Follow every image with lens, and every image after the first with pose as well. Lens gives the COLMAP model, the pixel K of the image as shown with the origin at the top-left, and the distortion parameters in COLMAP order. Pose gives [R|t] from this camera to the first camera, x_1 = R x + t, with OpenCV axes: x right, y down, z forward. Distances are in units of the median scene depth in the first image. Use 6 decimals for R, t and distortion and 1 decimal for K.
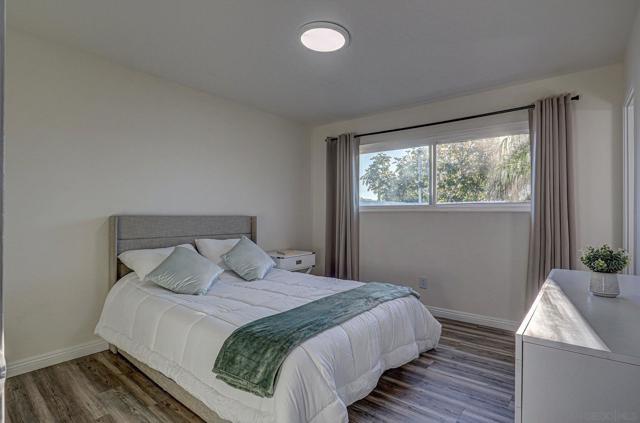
lens RADIAL K [[319.9, 0, 320.0], [0, 319.9, 211.5], [0, 0, 1]] dist [0.000453, -0.000061]
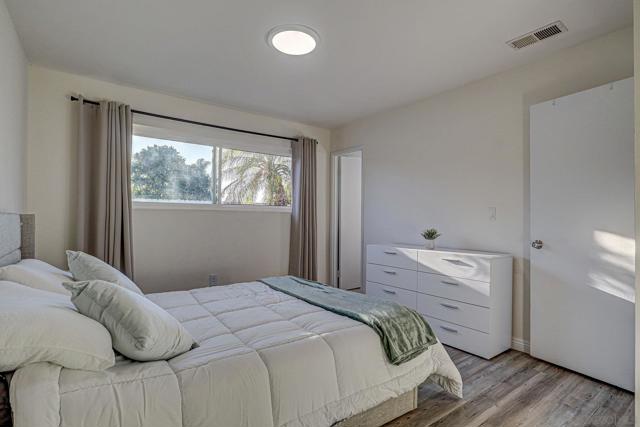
lens RADIAL K [[321.9, 0, 323.7], [0, 321.9, 210.3], [0, 0, 1]] dist [-0.032430, 0.000315]
pose [[0.247906, 0.015905, 0.968654, -0.582295], [-0.010140, 0.999853, -0.013823, 0.010917], [-0.968731, -0.006396, 0.248030, 0.407720]]
